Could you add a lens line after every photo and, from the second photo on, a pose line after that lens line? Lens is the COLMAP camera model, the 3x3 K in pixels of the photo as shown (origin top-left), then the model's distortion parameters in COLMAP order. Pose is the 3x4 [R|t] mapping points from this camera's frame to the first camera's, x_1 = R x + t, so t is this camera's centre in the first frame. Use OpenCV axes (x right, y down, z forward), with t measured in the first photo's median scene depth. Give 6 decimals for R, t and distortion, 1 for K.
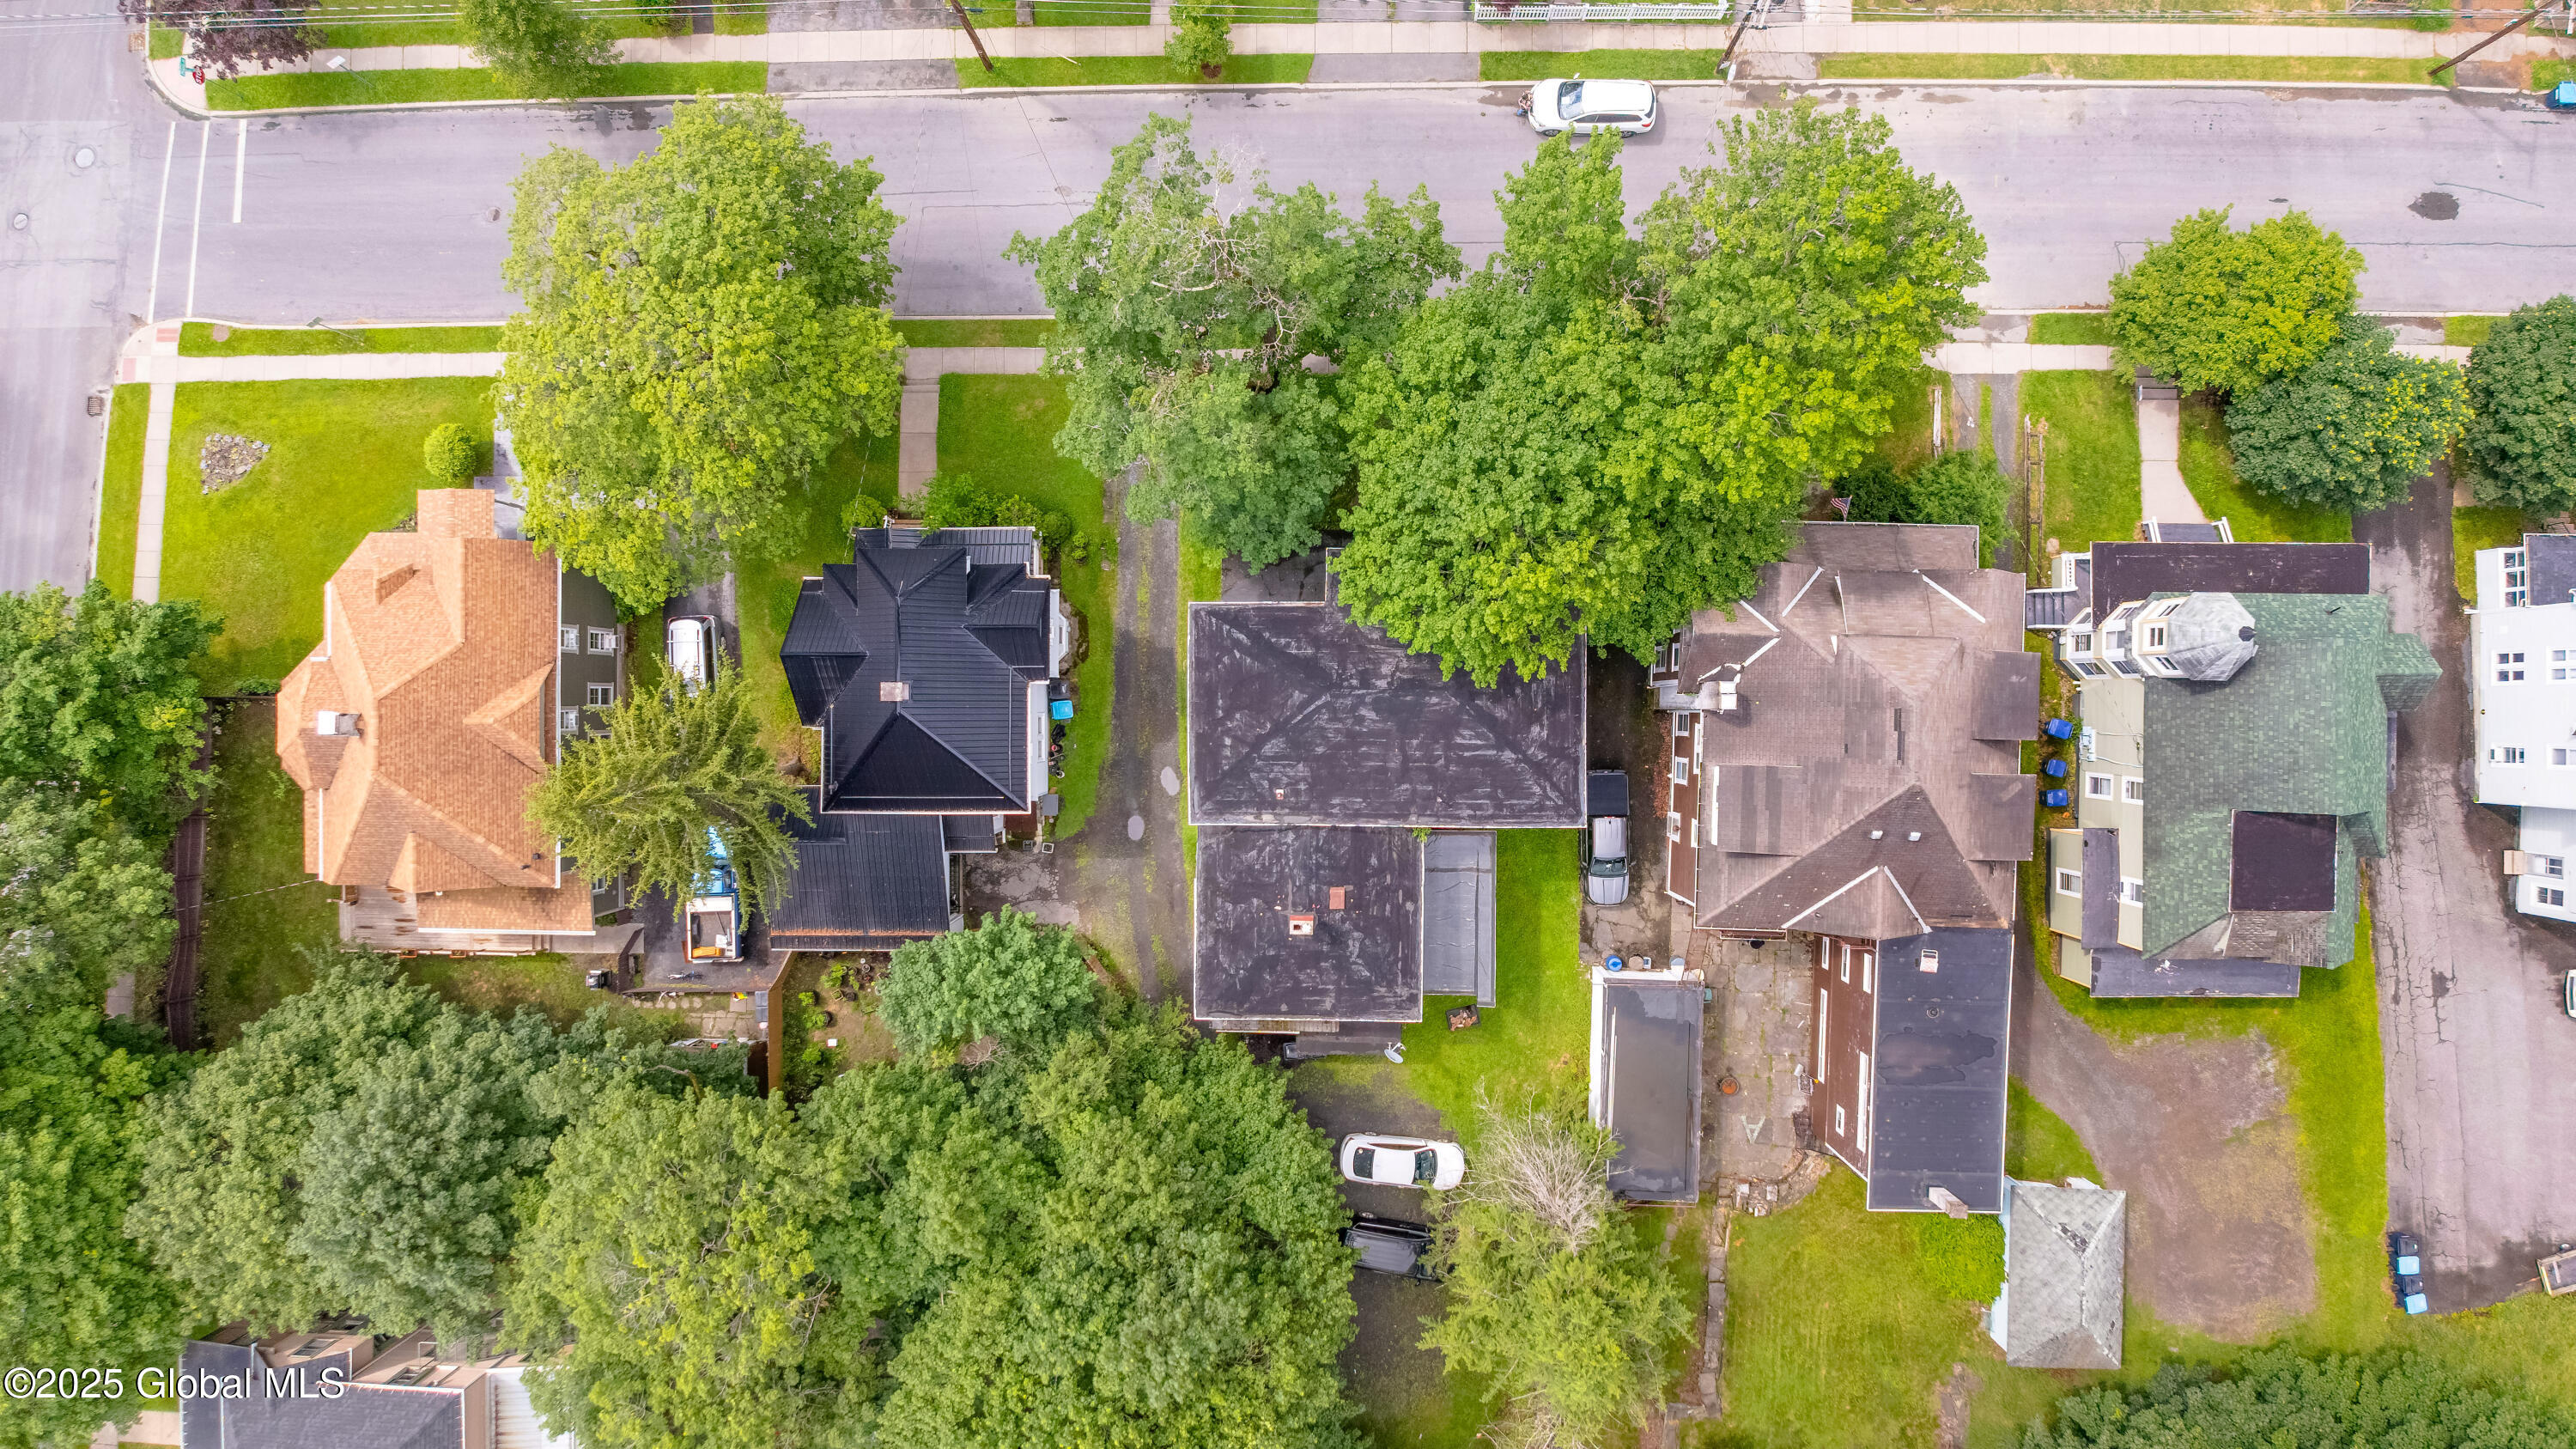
lens RADIAL K [[1840.8, 0, 1279.7], [0, 1840.8, 717.5], [0, 0, 1]] dist [-0.079218, 0.001722]
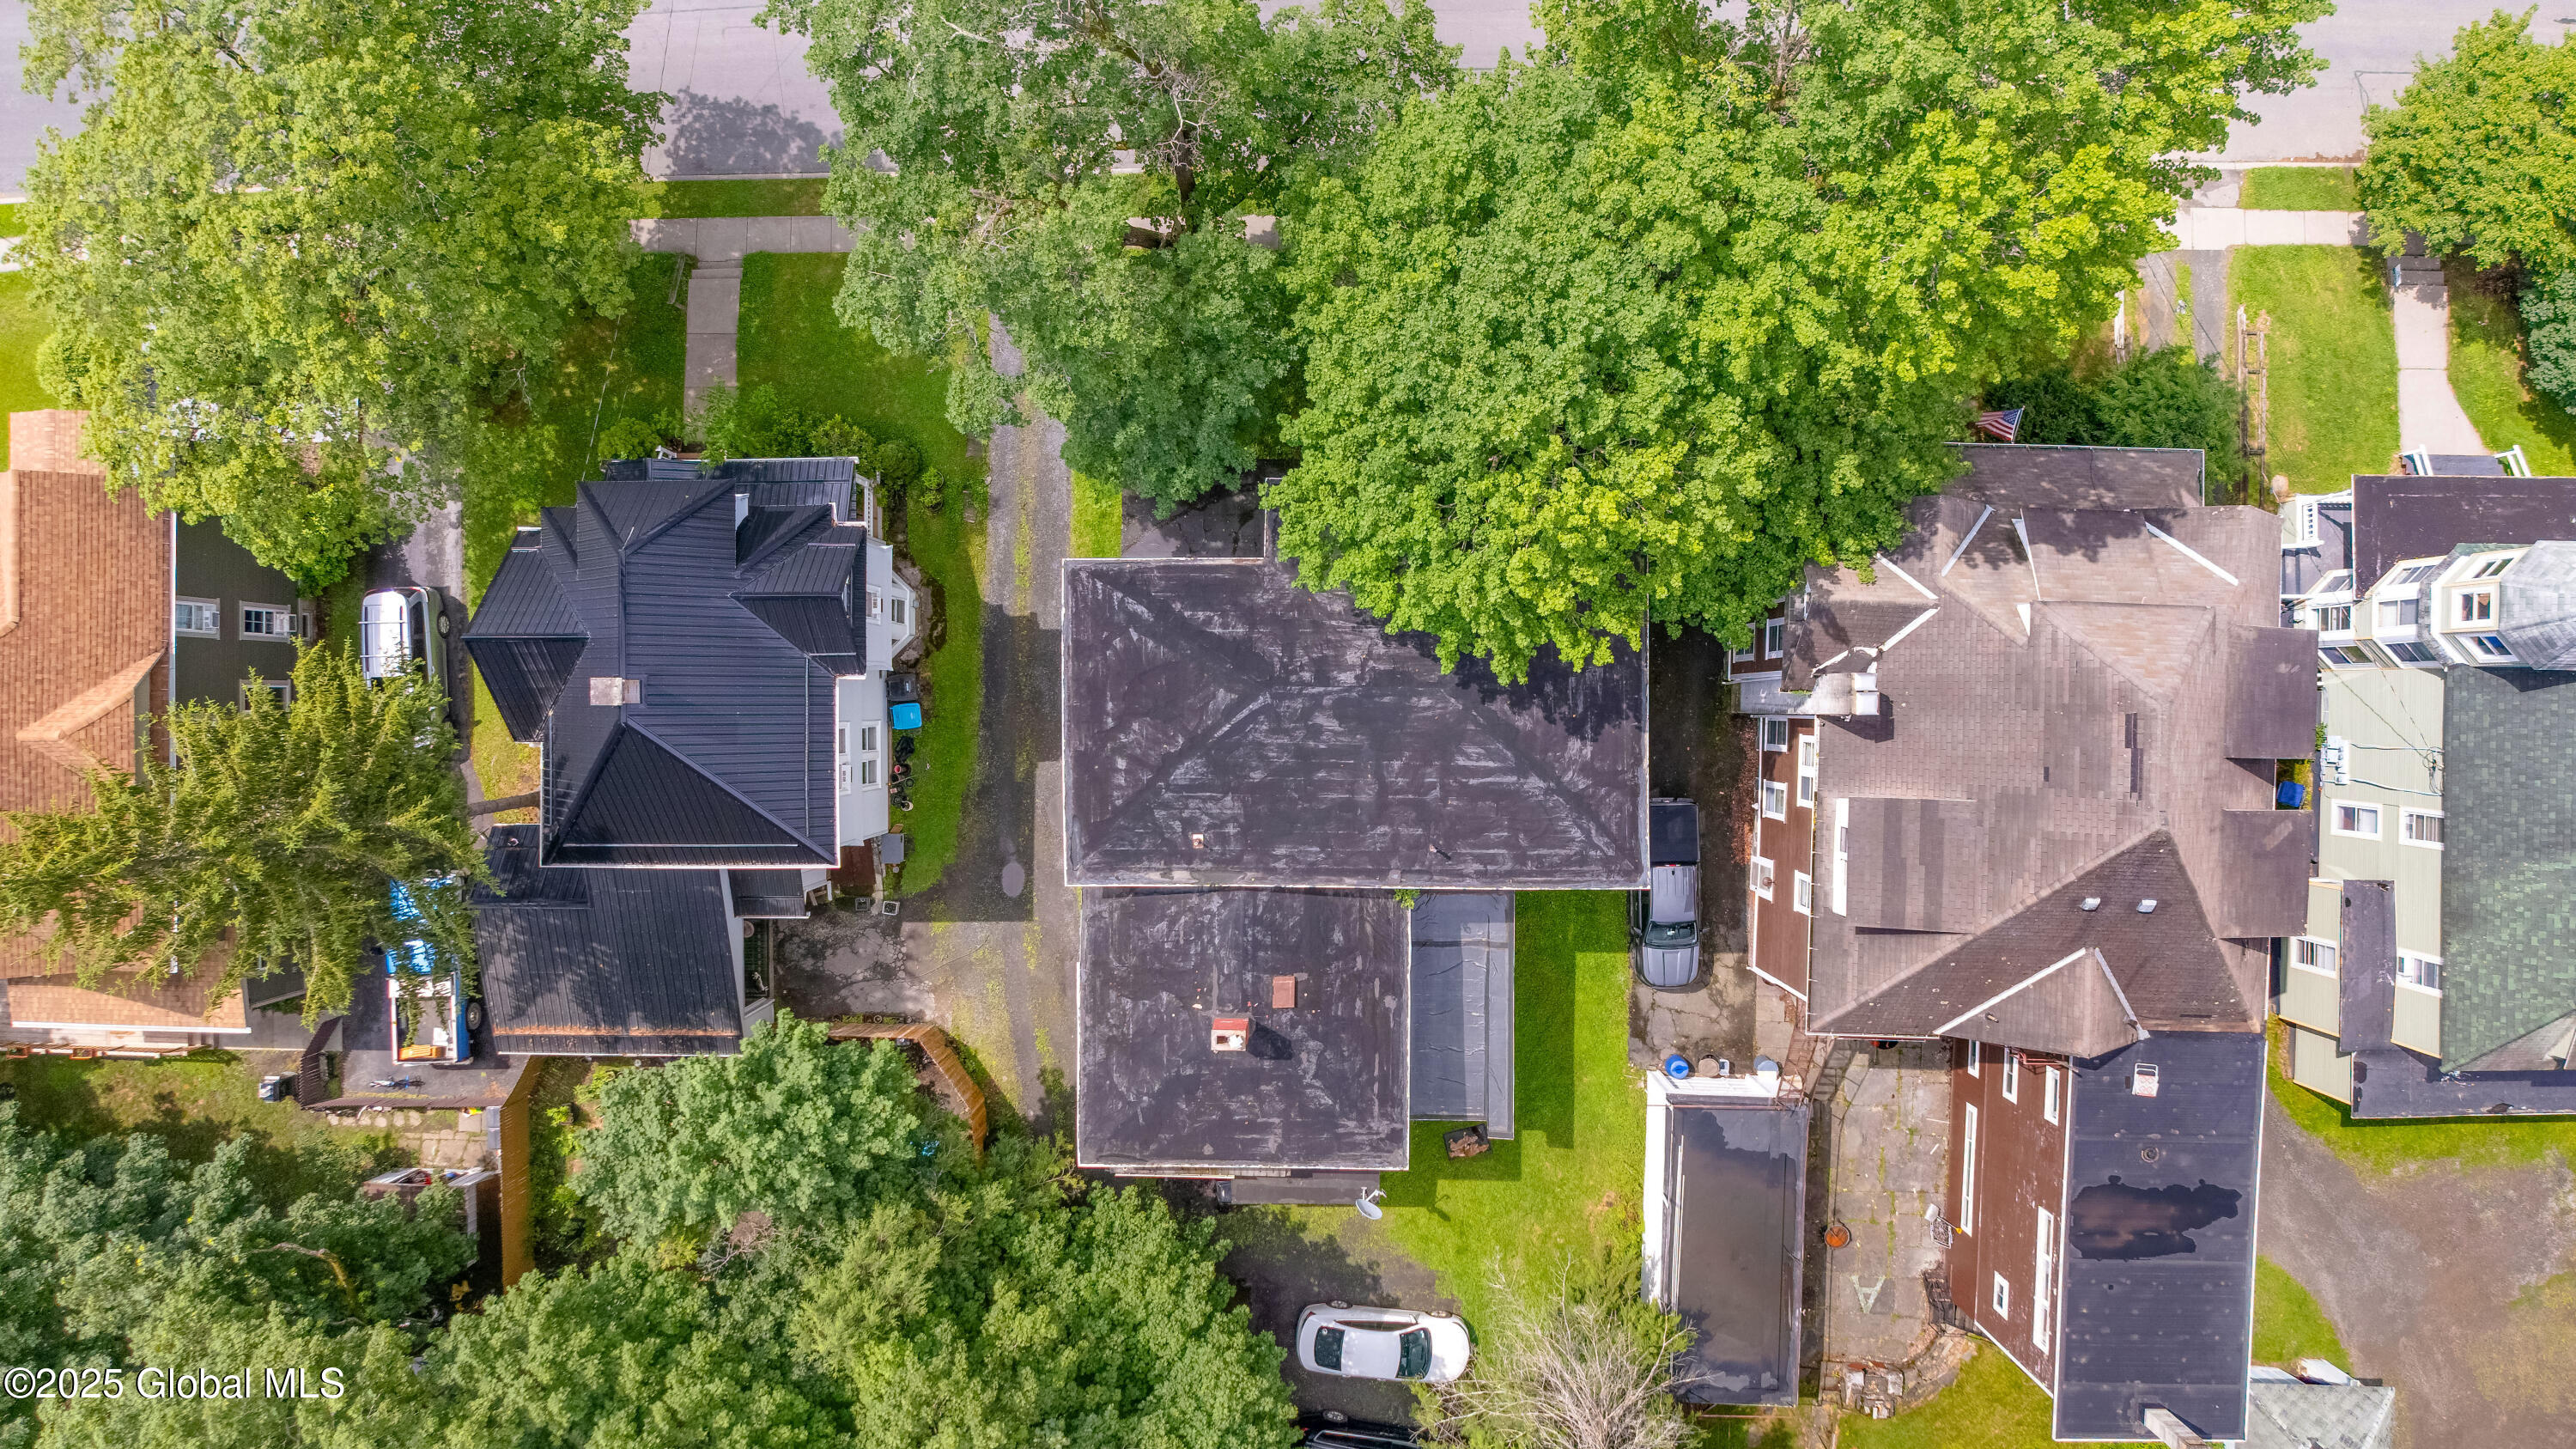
lens RADIAL K [[1840.8, 0, 1286.0], [0, 1840.8, 714.5], [0, 0, 1]] dist [-0.079218, 0.001722]
pose [[0.999972, -0.002856, 0.006887, 0.026895], [0.002861, 0.999996, -0.000726, -0.004379], [-0.006885, 0.000746, 0.999976, 0.309028]]
